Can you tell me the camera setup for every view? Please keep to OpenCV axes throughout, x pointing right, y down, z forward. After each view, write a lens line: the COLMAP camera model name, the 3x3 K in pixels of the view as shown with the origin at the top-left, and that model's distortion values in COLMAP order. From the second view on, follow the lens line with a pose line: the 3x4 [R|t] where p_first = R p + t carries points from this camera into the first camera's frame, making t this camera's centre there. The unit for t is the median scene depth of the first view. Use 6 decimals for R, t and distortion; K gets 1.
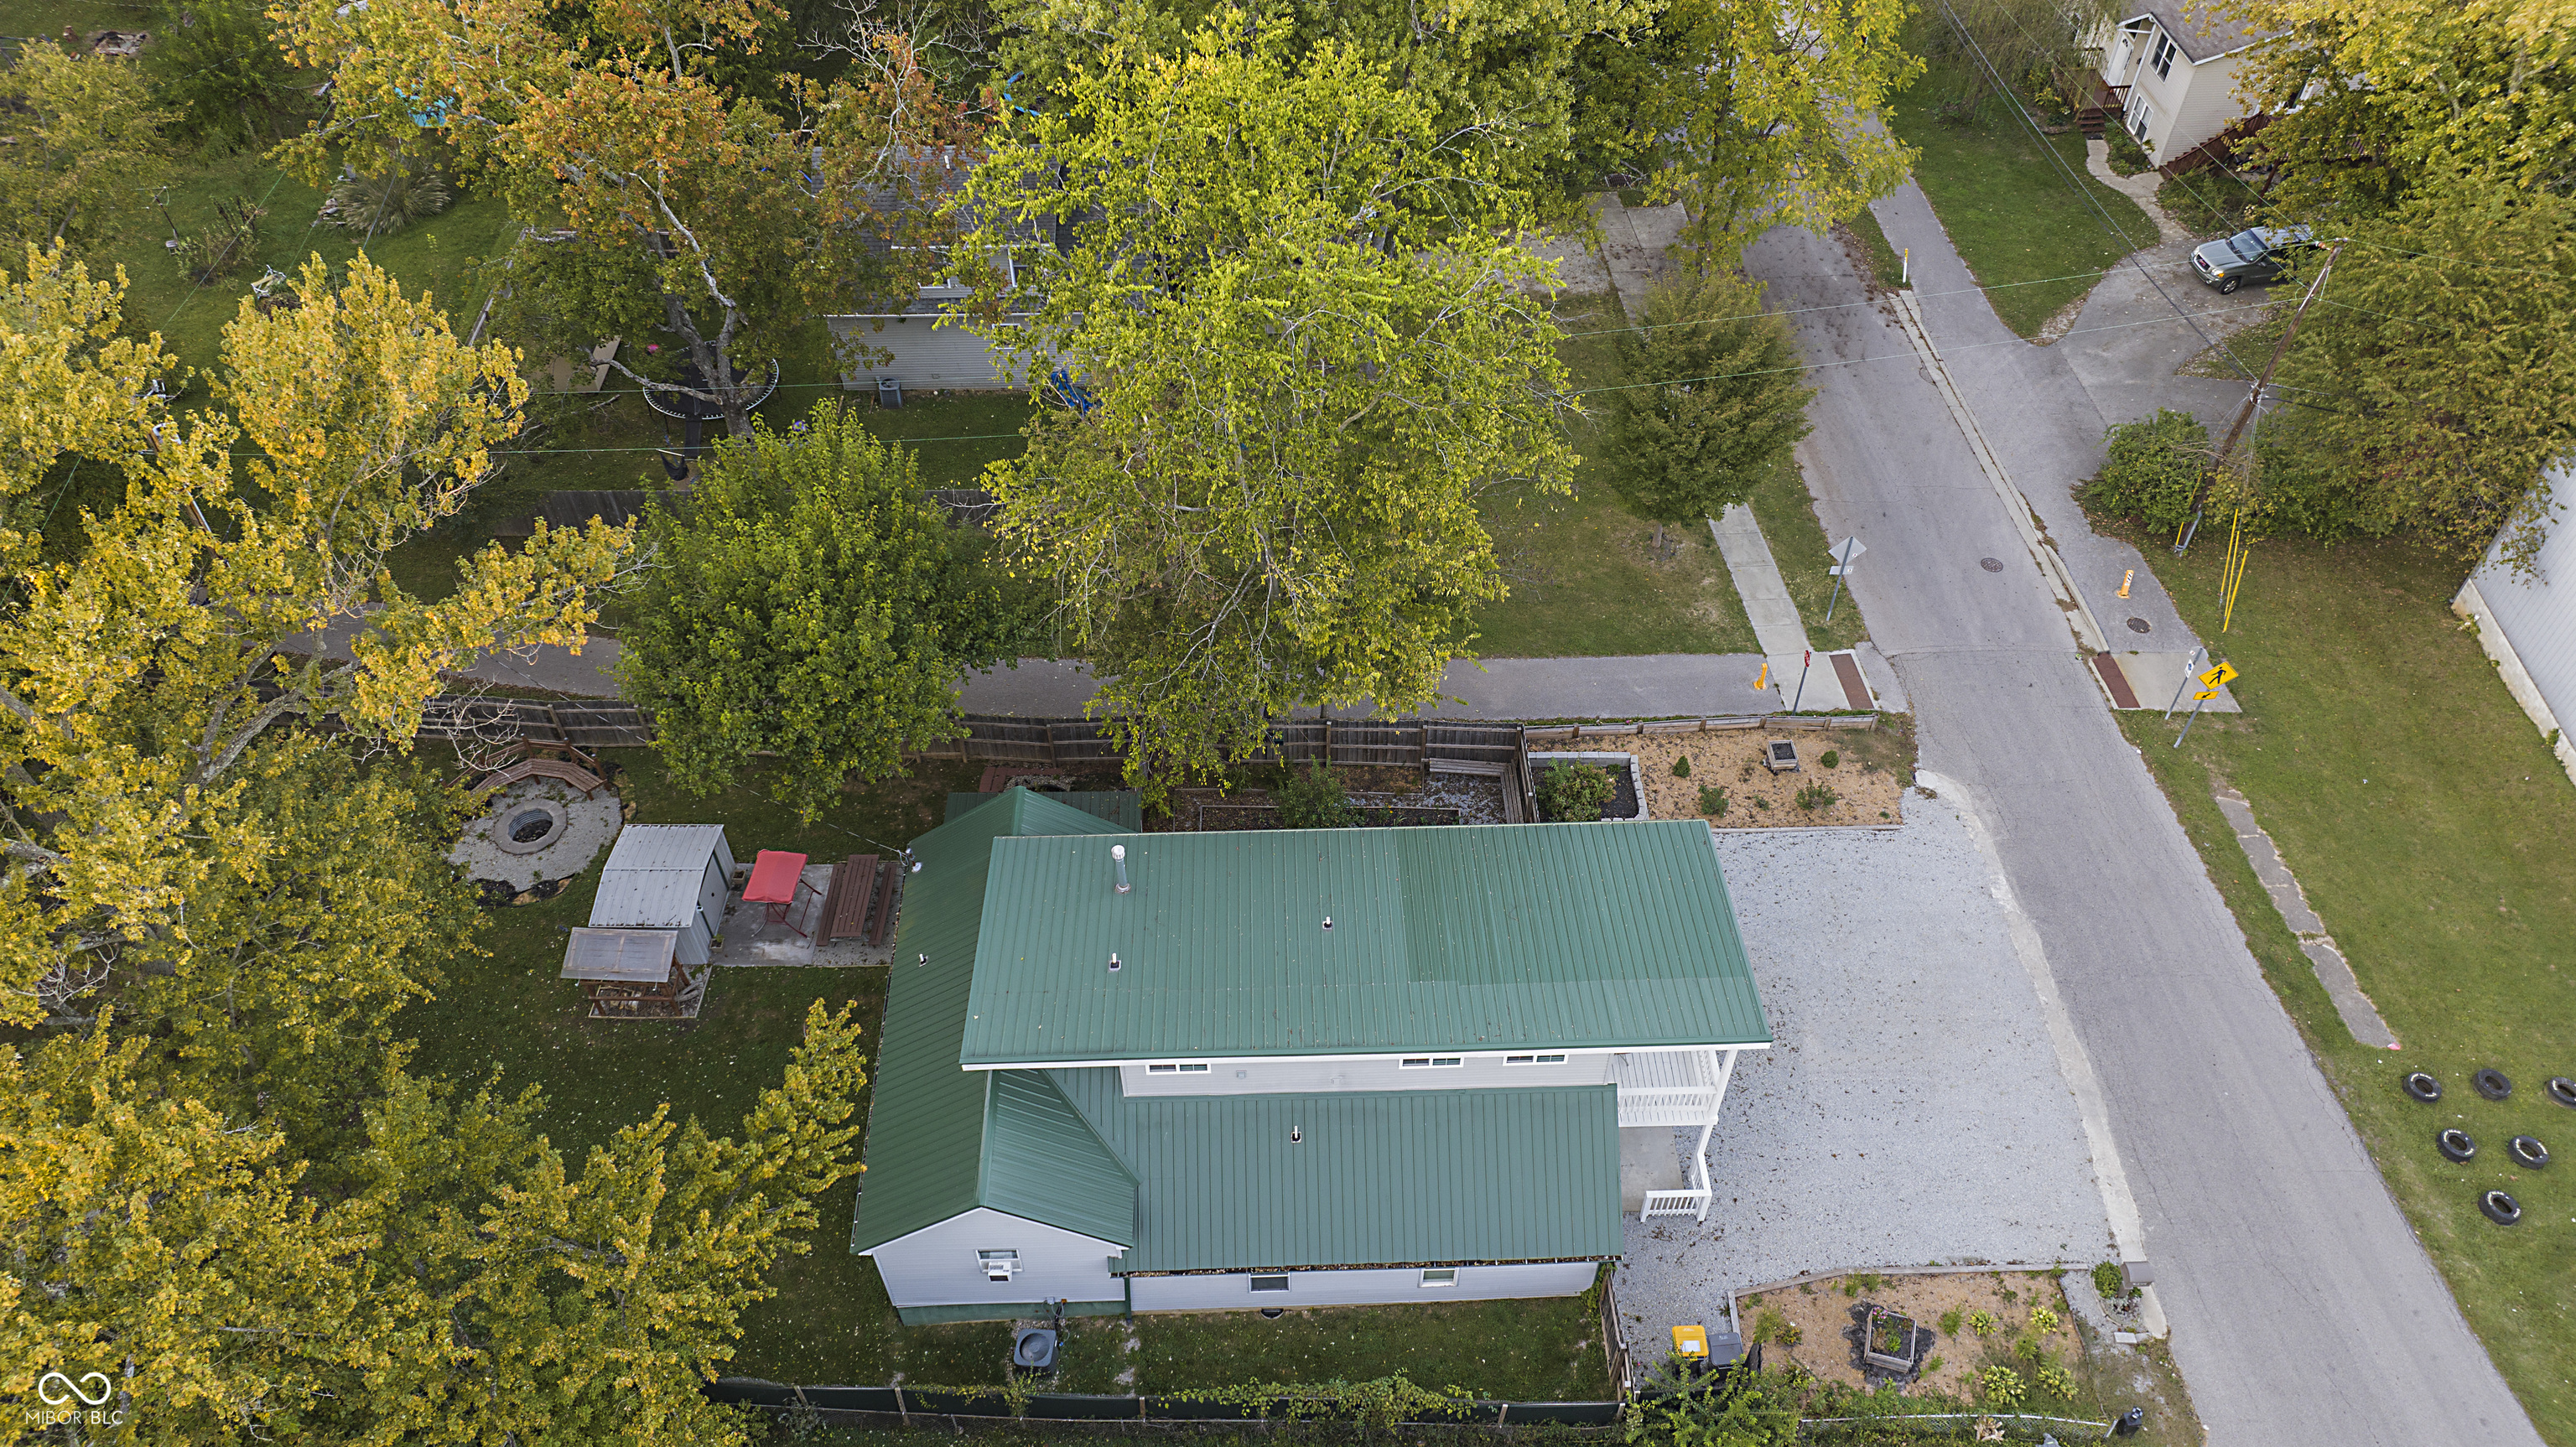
lens RADIAL K [[1772.0, 0, 1318.8], [0, 1772.0, 725.0], [0, 0, 1]] dist [-0.043892, 0.033351]
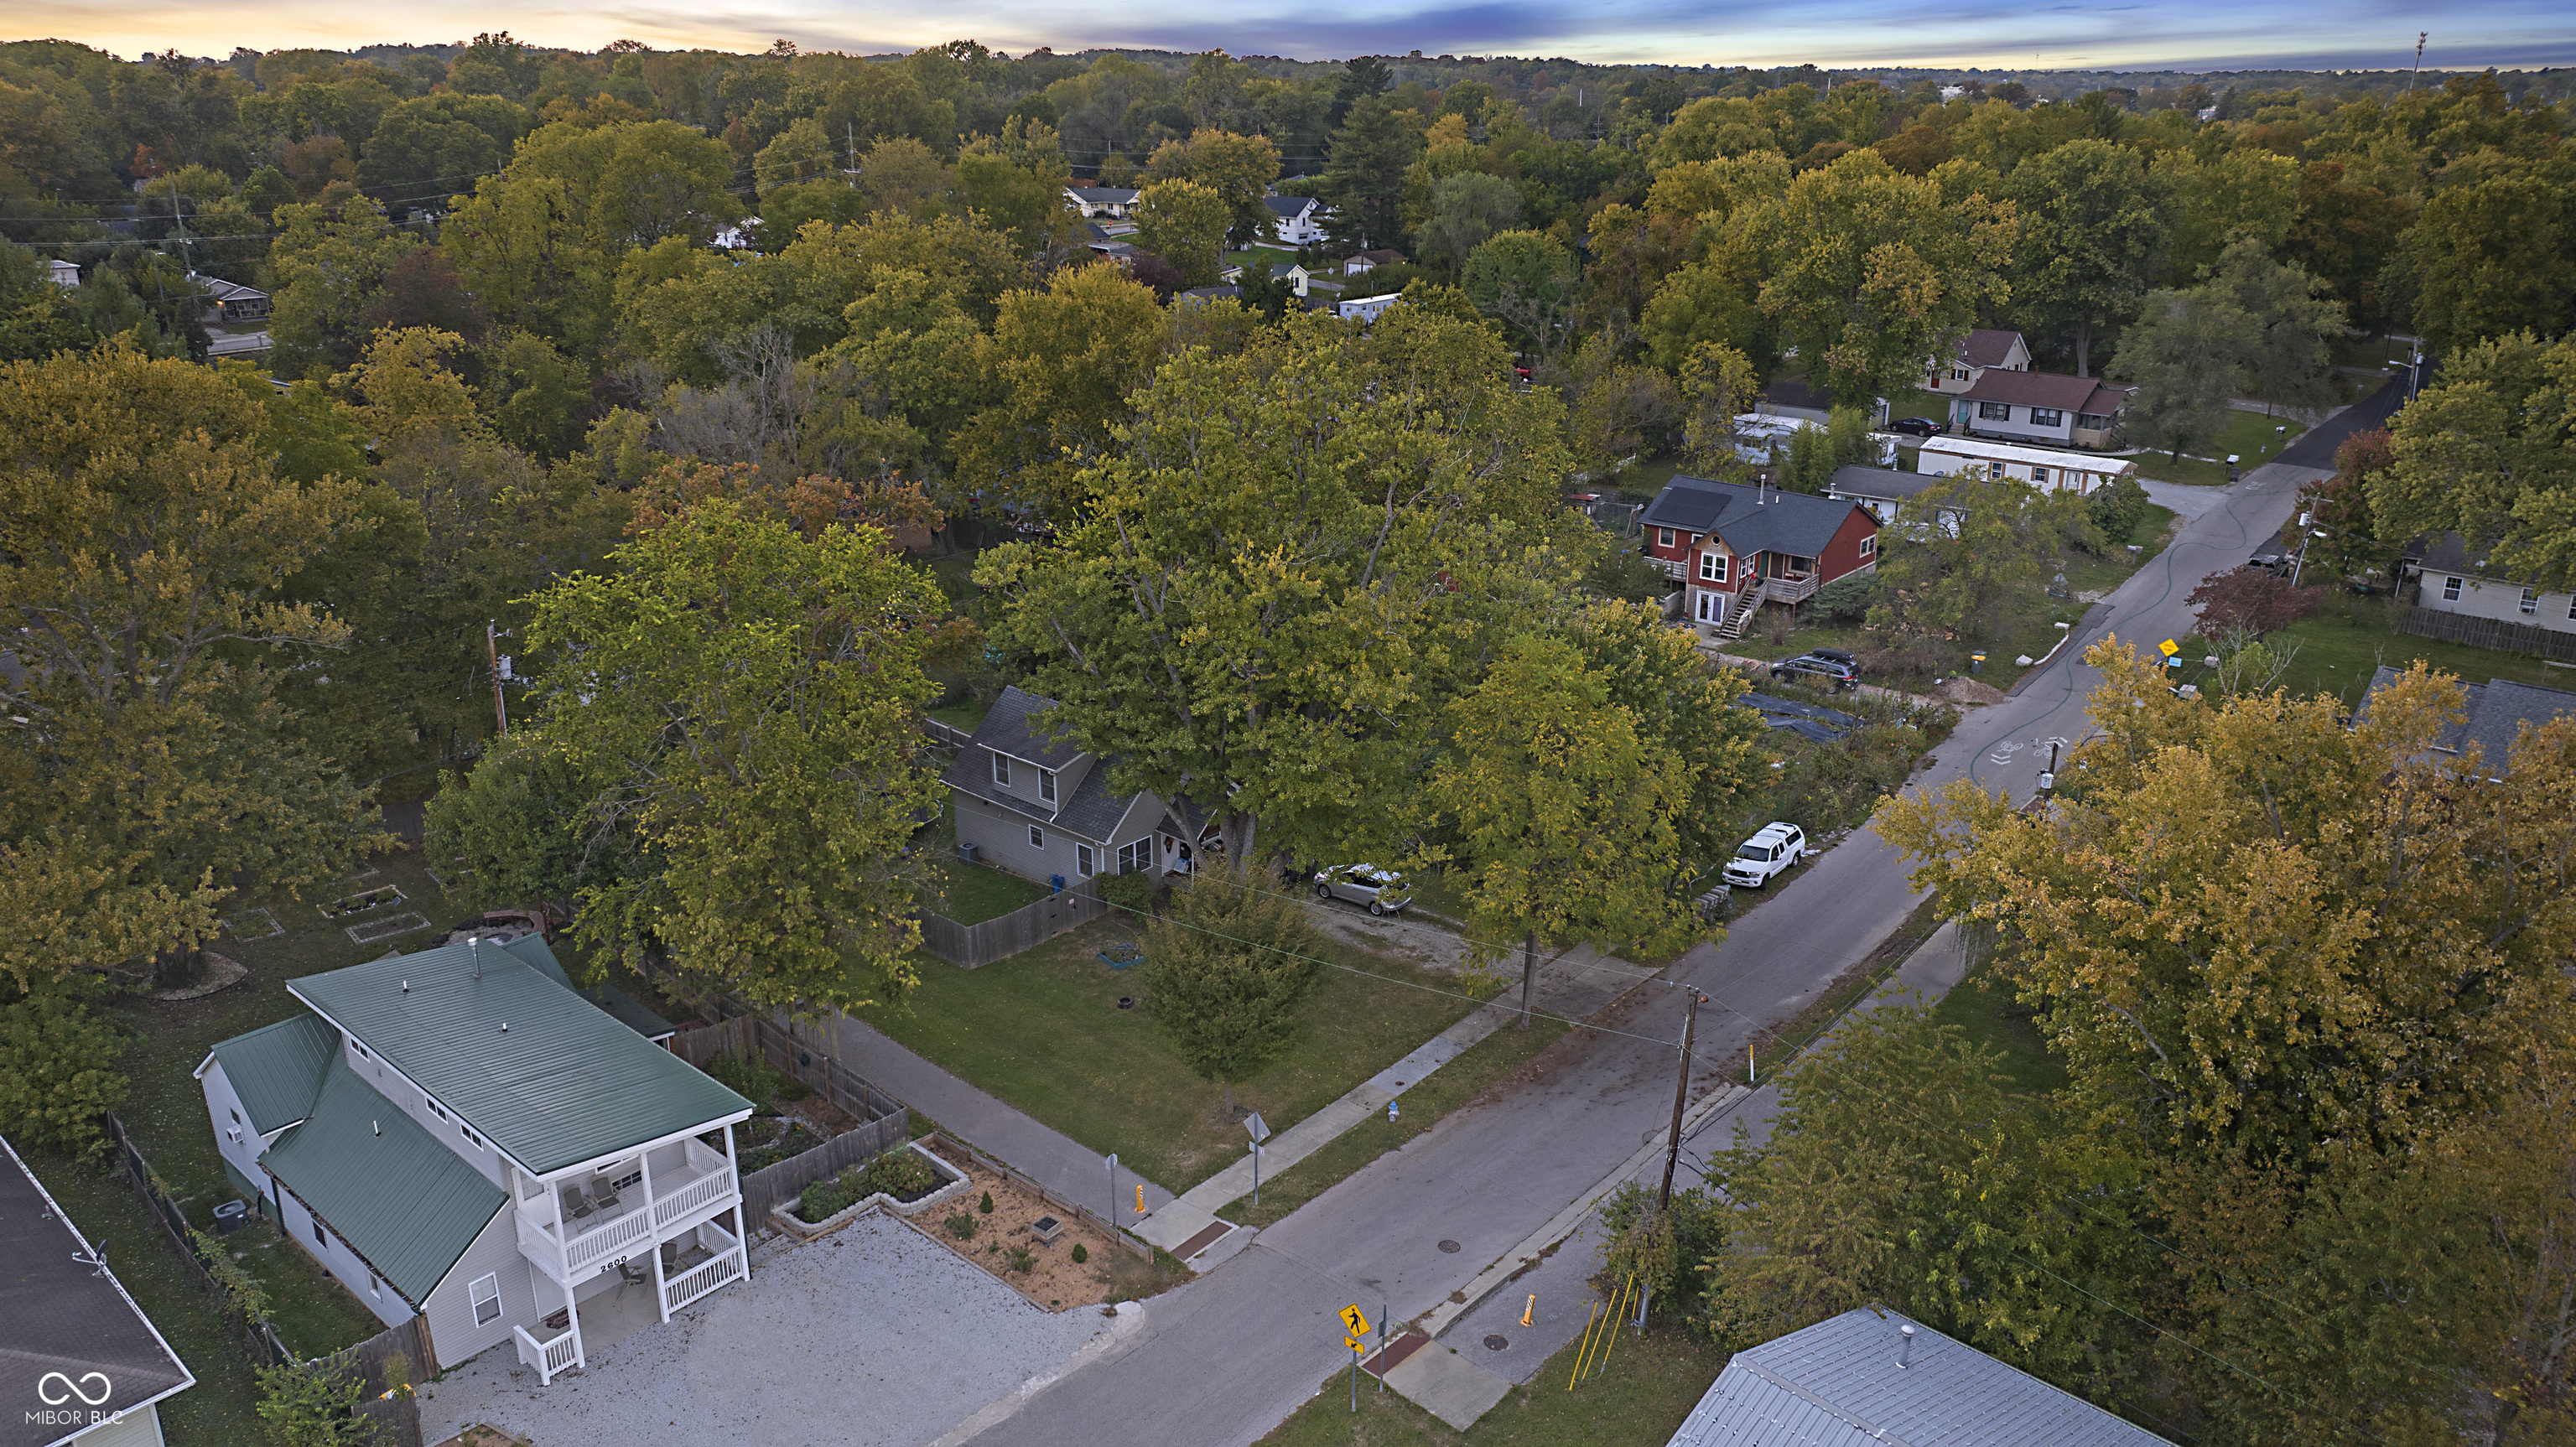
lens RADIAL K [[1772.0, 0, 1318.8], [0, 1772.0, 725.0], [0, 0, 1]] dist [-0.043892, 0.033351]
pose [[0.743758, 0.223746, -0.629891, 1.000721], [-0.498190, 0.813821, -0.299168, 0.005373], [0.445681, 0.536314, 0.716754, 0.101871]]
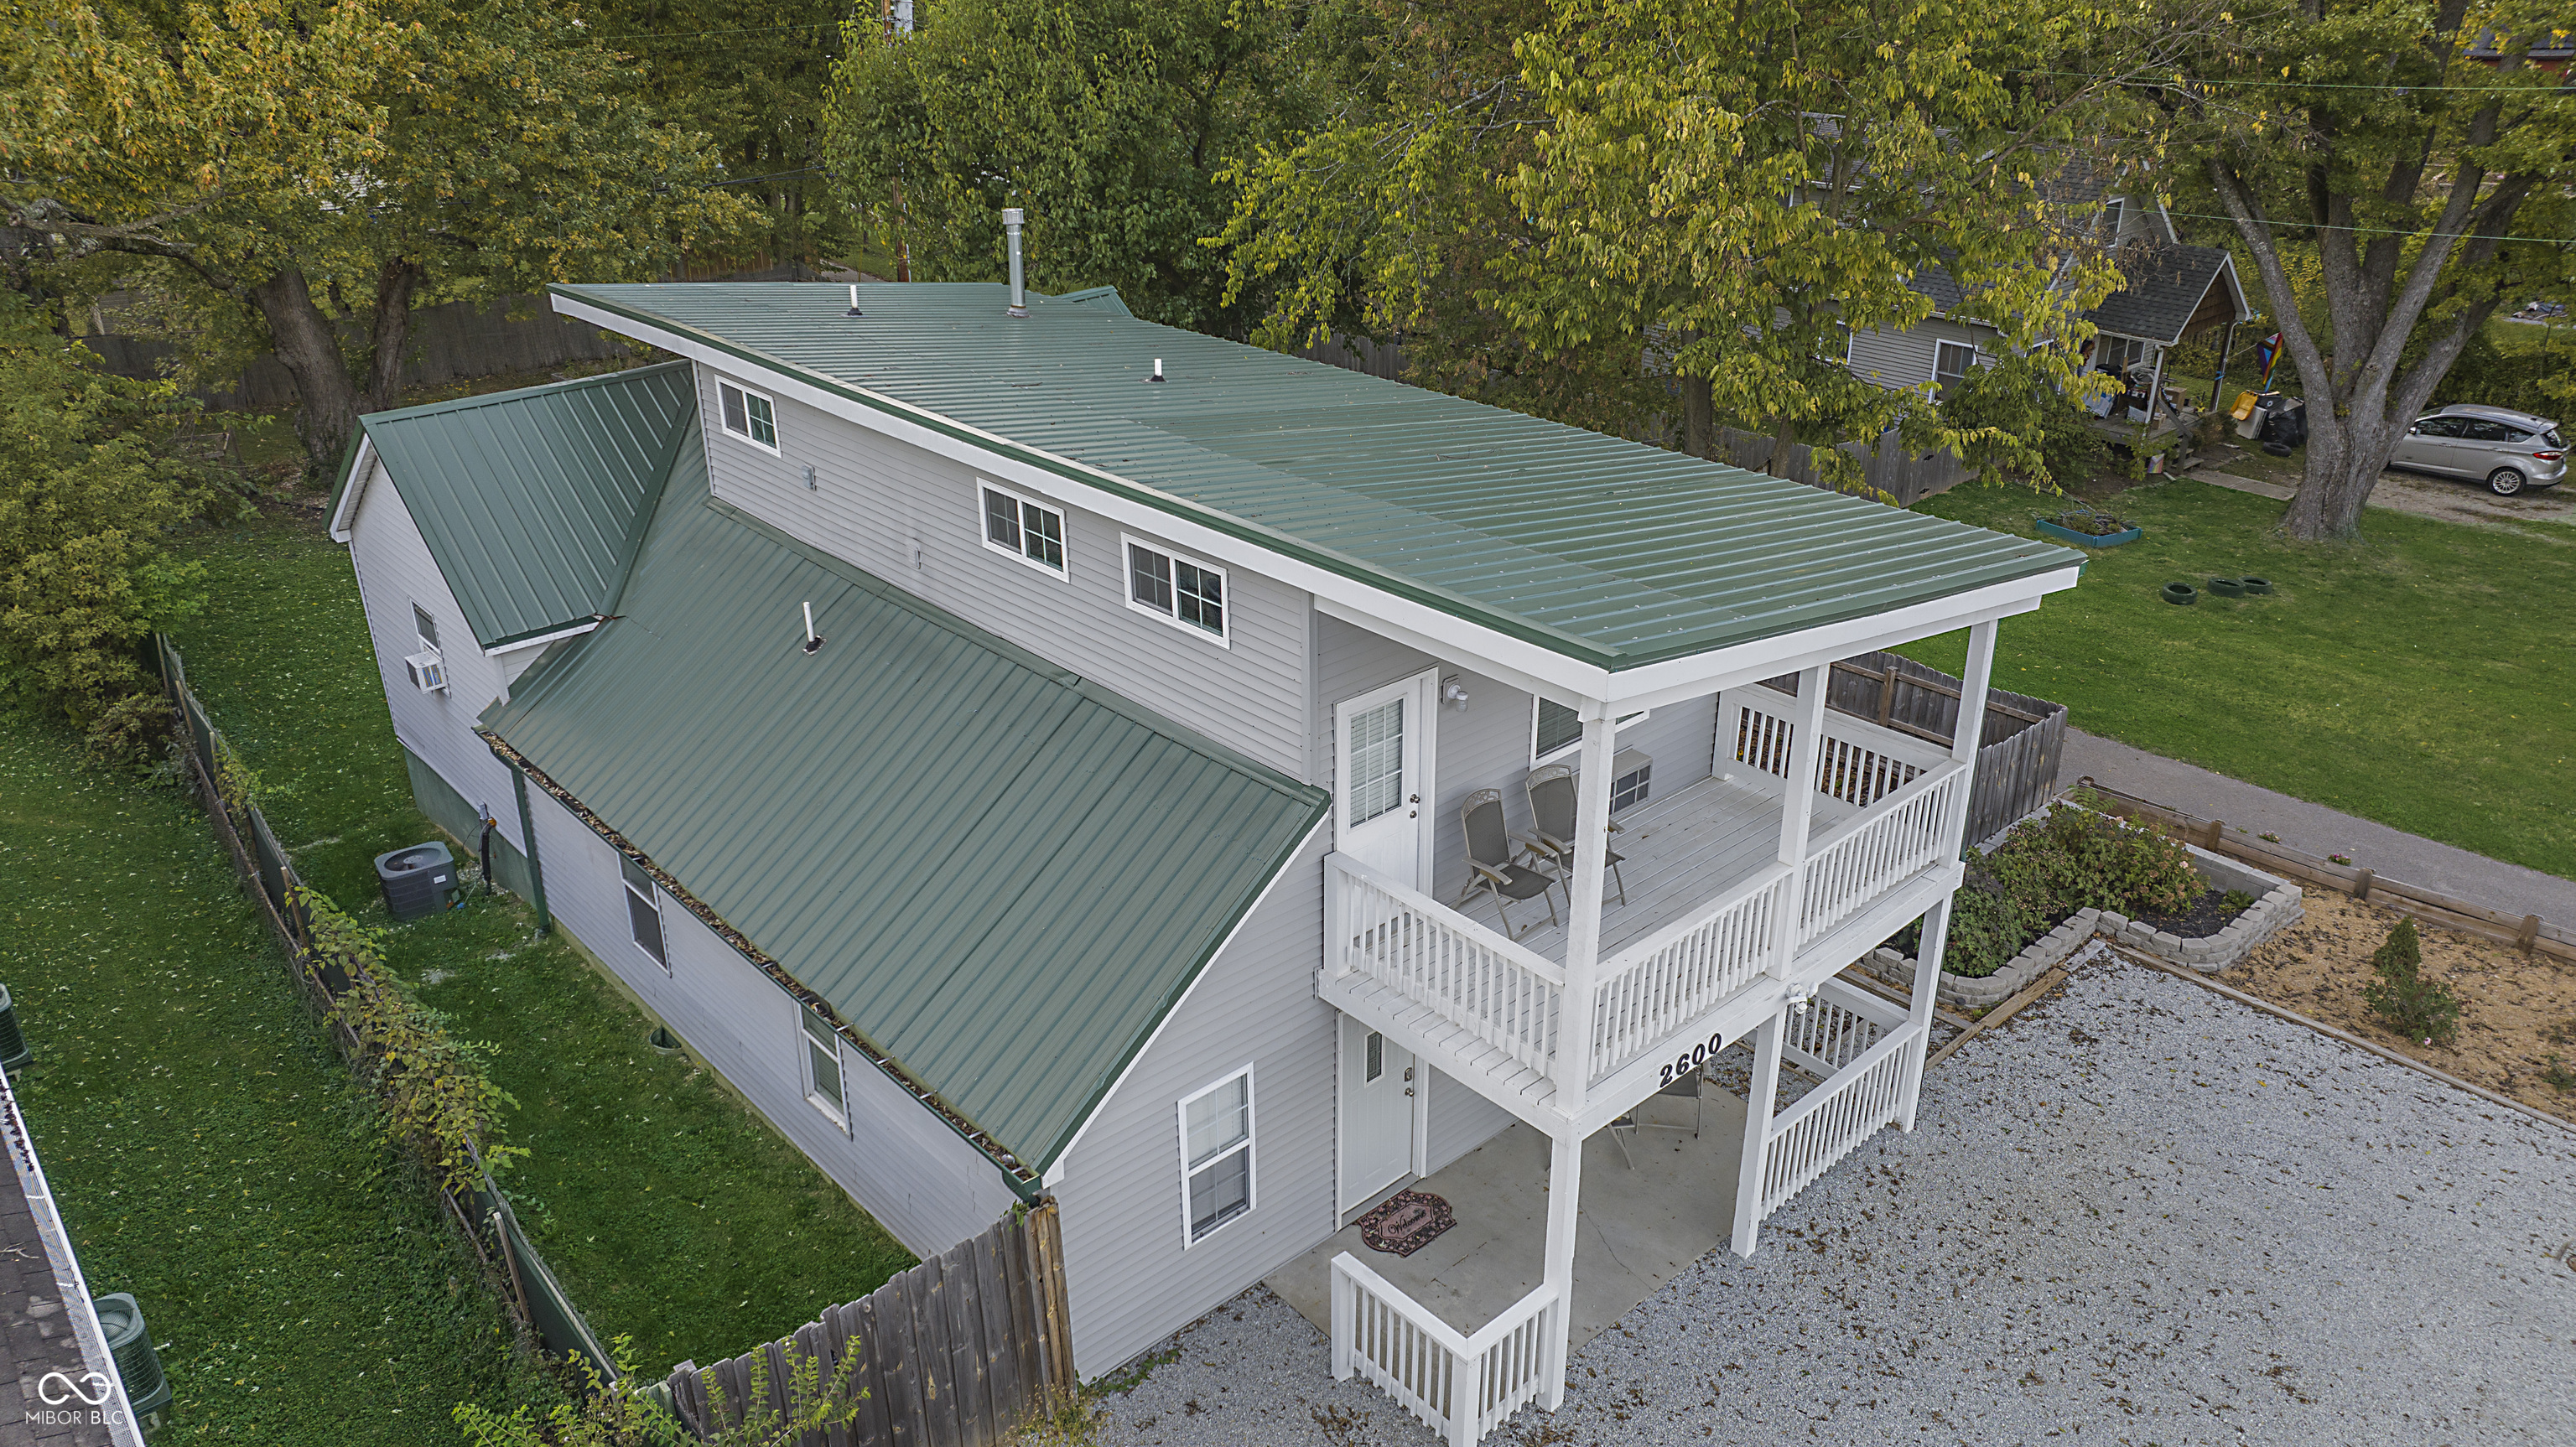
lens RADIAL K [[1766.0, 0, 1288.0], [0, 1766.0, 723.5], [0, 0, 1]] dist [-0.029649, -0.003642]
pose [[0.653171, 0.308012, -0.691734, 0.296582], [-0.556742, 0.814533, -0.163013, 0.187762], [0.513230, 0.491593, 0.703513, 0.537294]]
